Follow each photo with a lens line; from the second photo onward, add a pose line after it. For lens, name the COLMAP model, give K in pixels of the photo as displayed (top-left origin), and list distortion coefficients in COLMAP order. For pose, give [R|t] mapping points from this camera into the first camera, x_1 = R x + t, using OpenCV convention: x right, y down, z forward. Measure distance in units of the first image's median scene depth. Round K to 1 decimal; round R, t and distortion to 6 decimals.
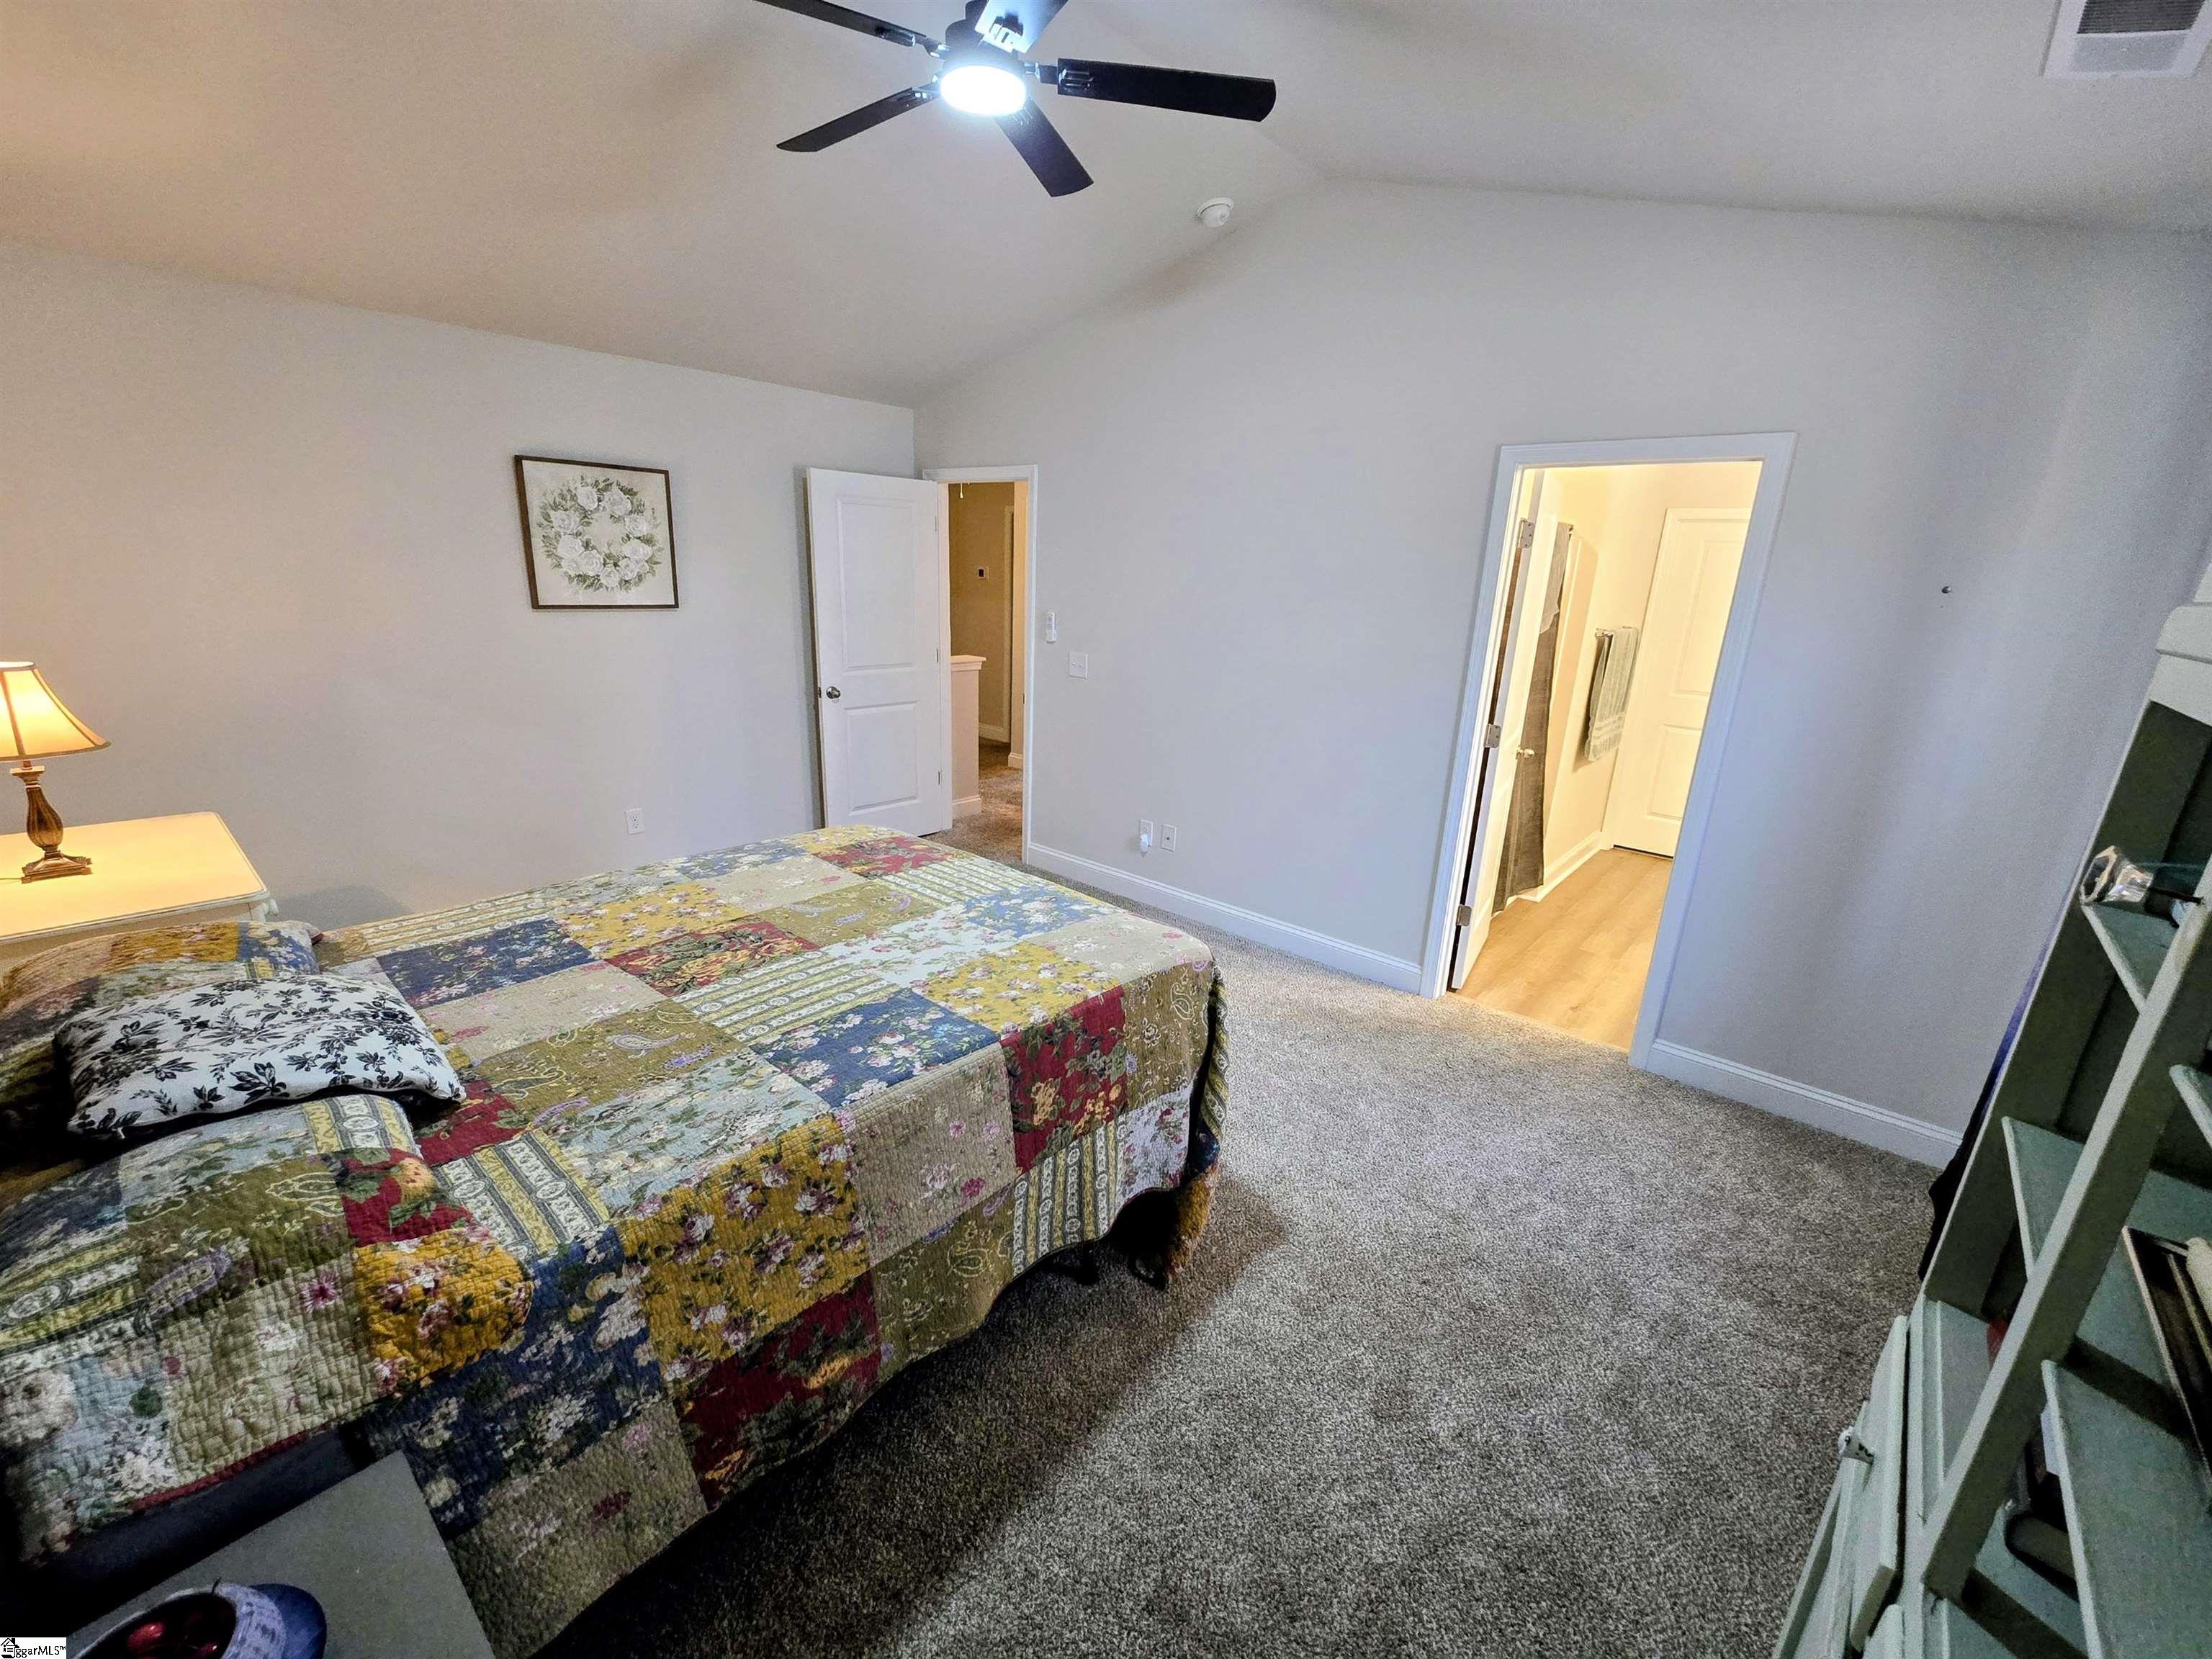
lens RADIAL K [[906.2, 0, 1112.7], [0, 906.2, 828.3], [0, 0, 1]] dist [-0.000223, 0.000134]
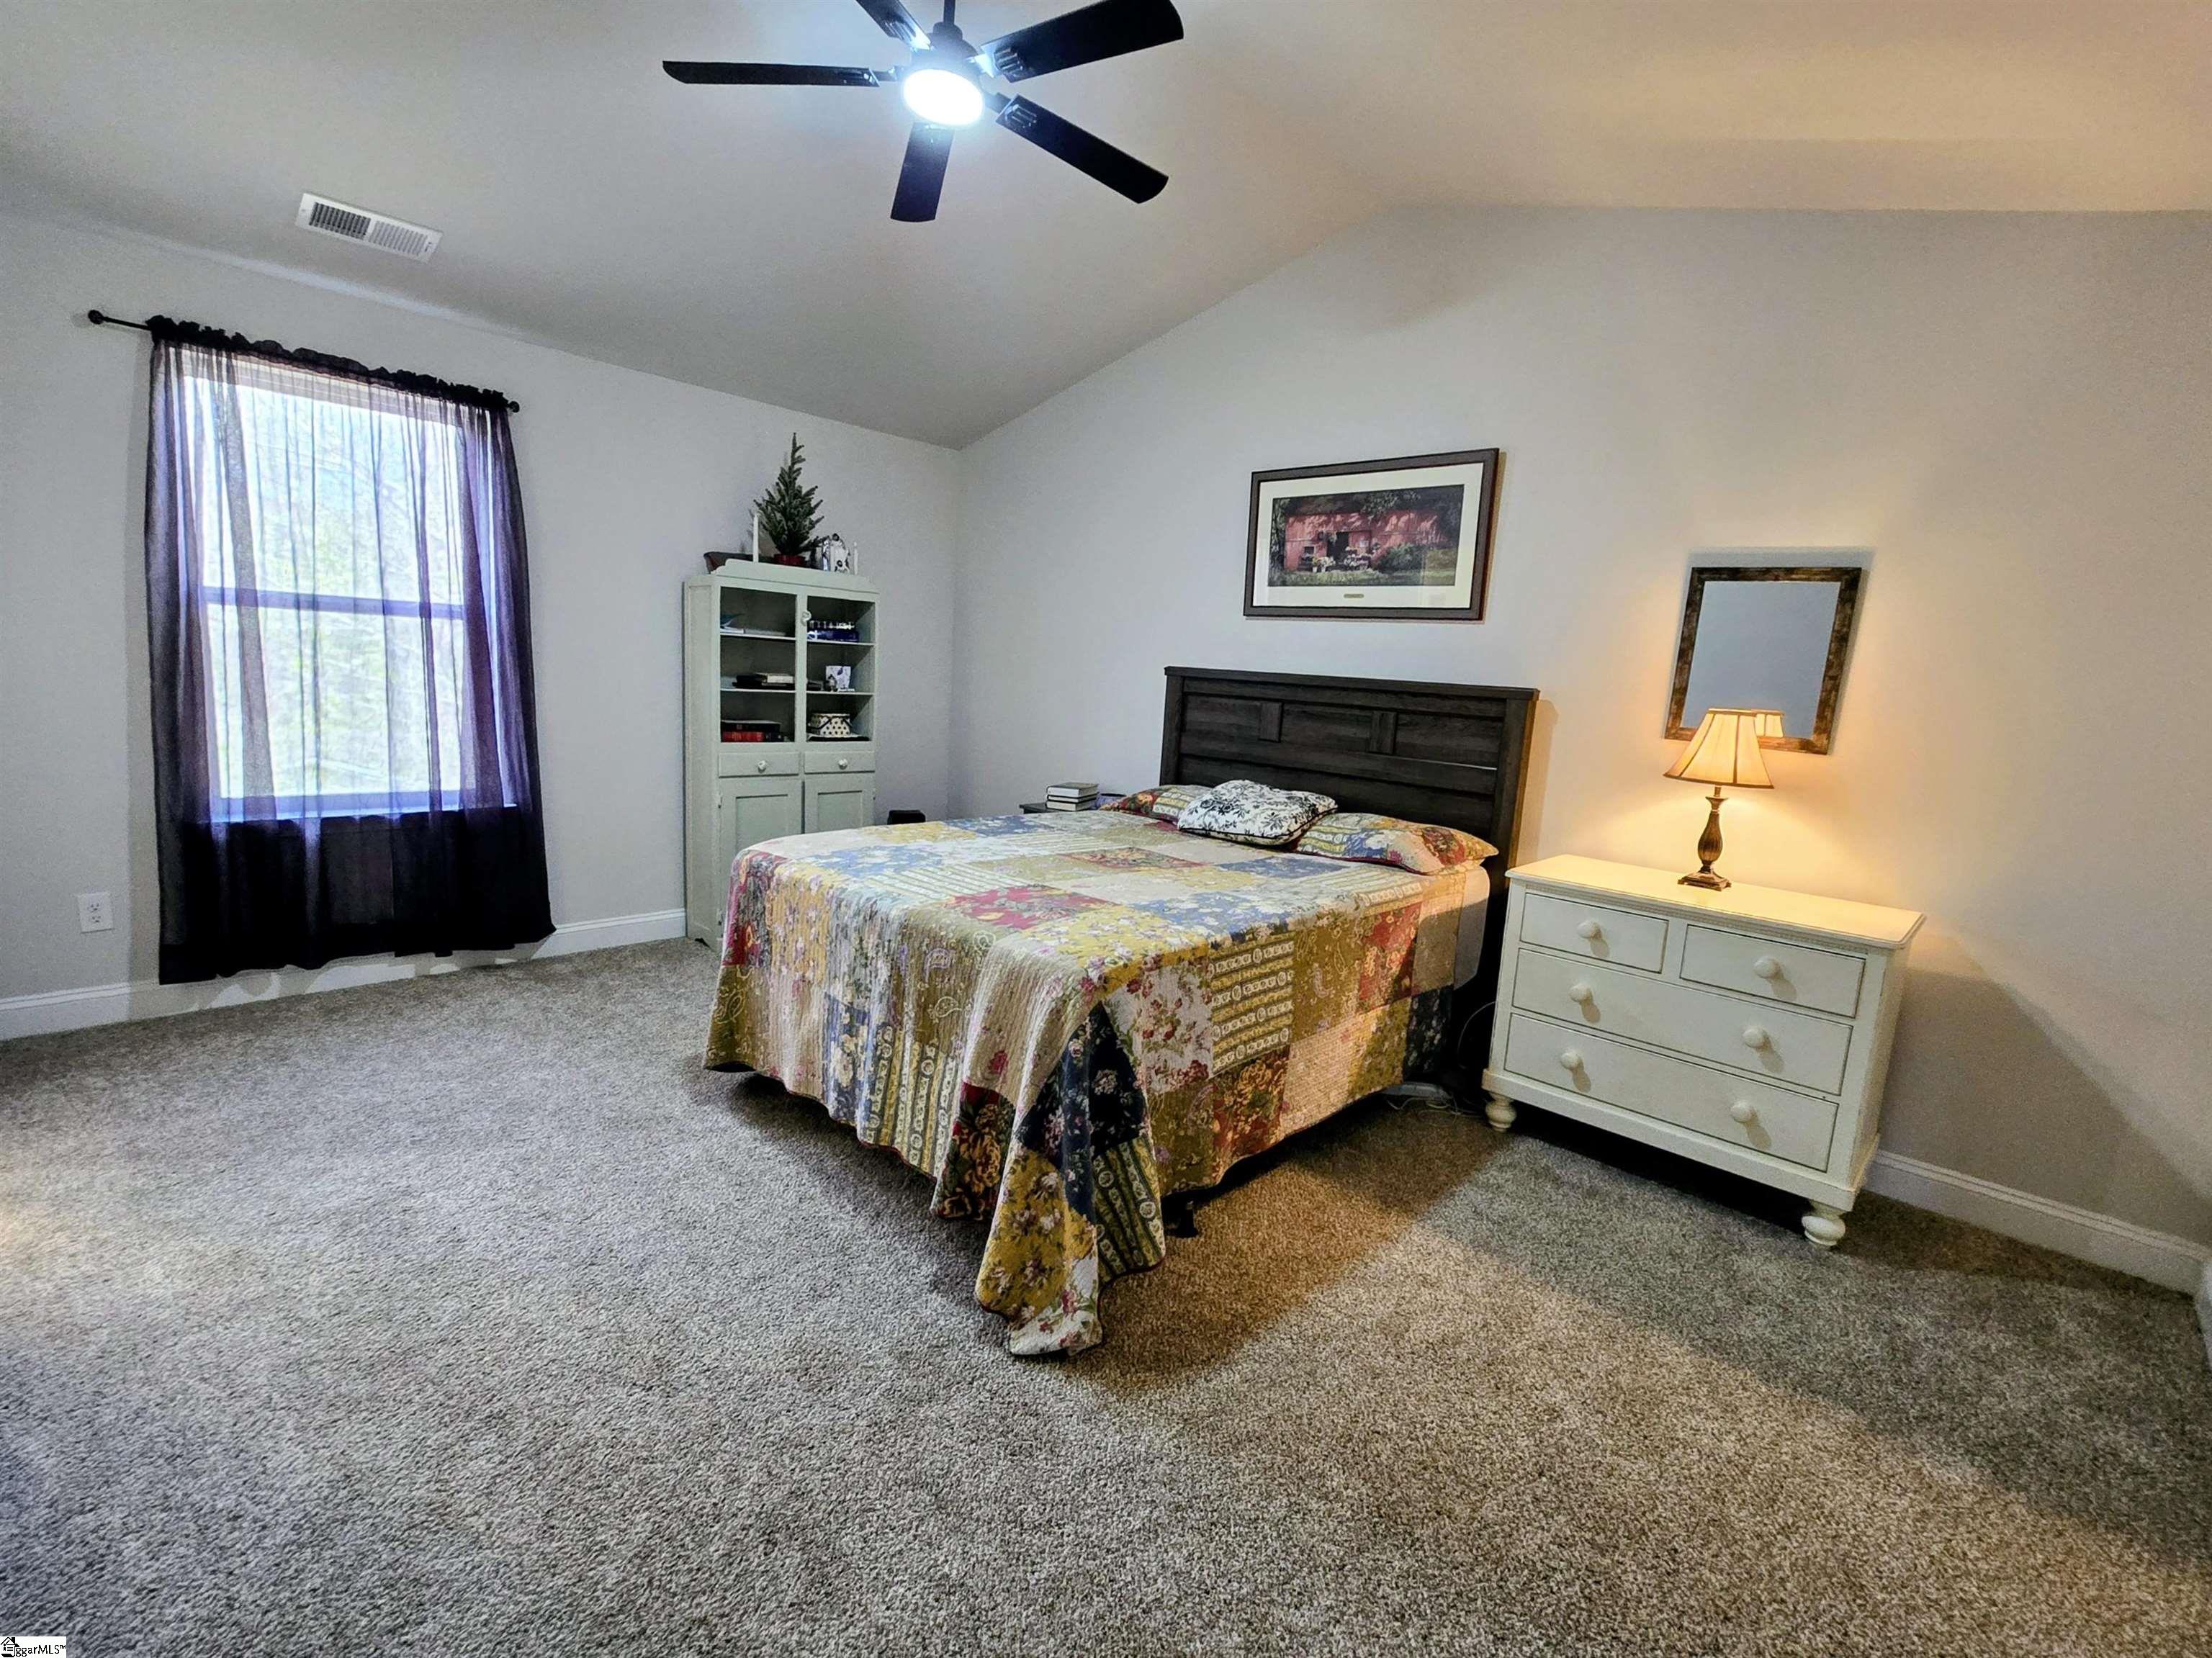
lens RADIAL K [[1001.5, 0, 1121.9], [0, 1001.5, 825.6], [0, 0, 1]] dist [-0.000204, 0.000119]
pose [[-0.993777, -0.107245, 0.030107, -0.397643], [-0.084119, 0.899715, 0.428295, -0.473096], [-0.073020, 0.423097, -0.903137, 2.007641]]
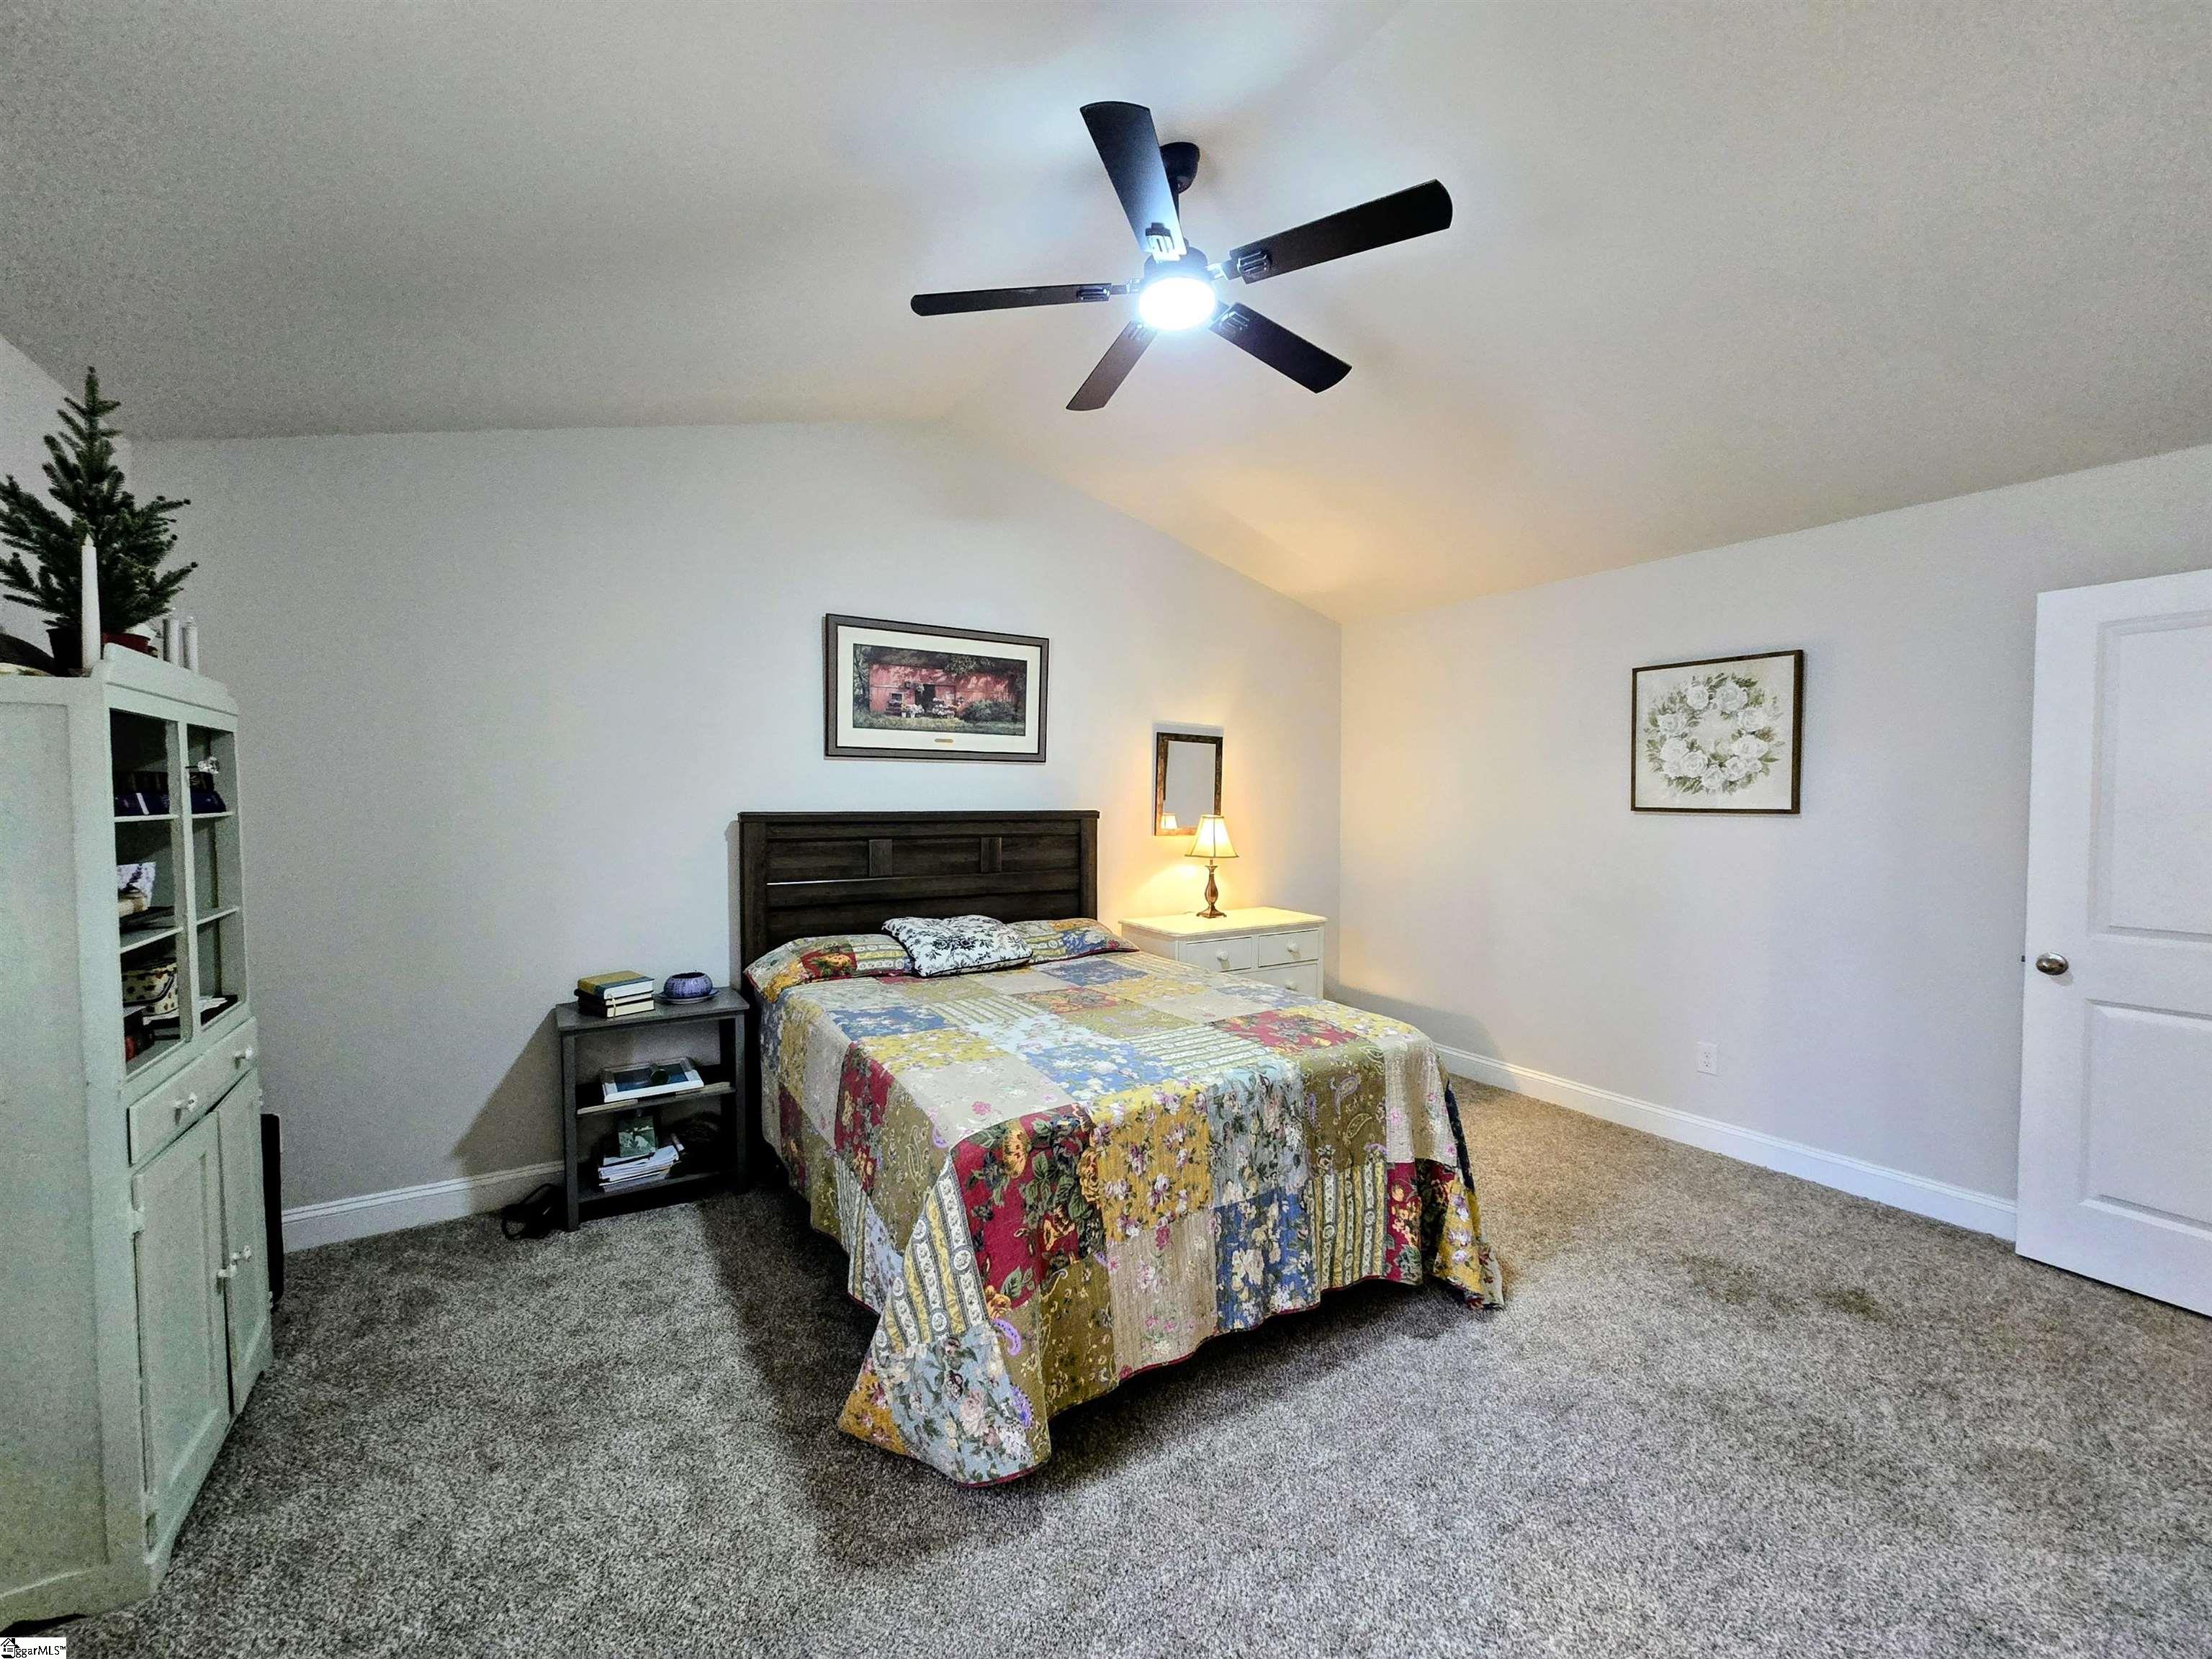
lens RADIAL K [[906.2, 0, 1112.7], [0, 906.2, 828.3], [0, 0, 1]] dist [-0.000223, 0.000134]
pose [[-0.291315, -0.006365, -0.956606, 0.789994], [-0.281967, 0.956124, 0.079505, -0.219969], [0.914128, 0.292892, -0.280328, 1.191048]]
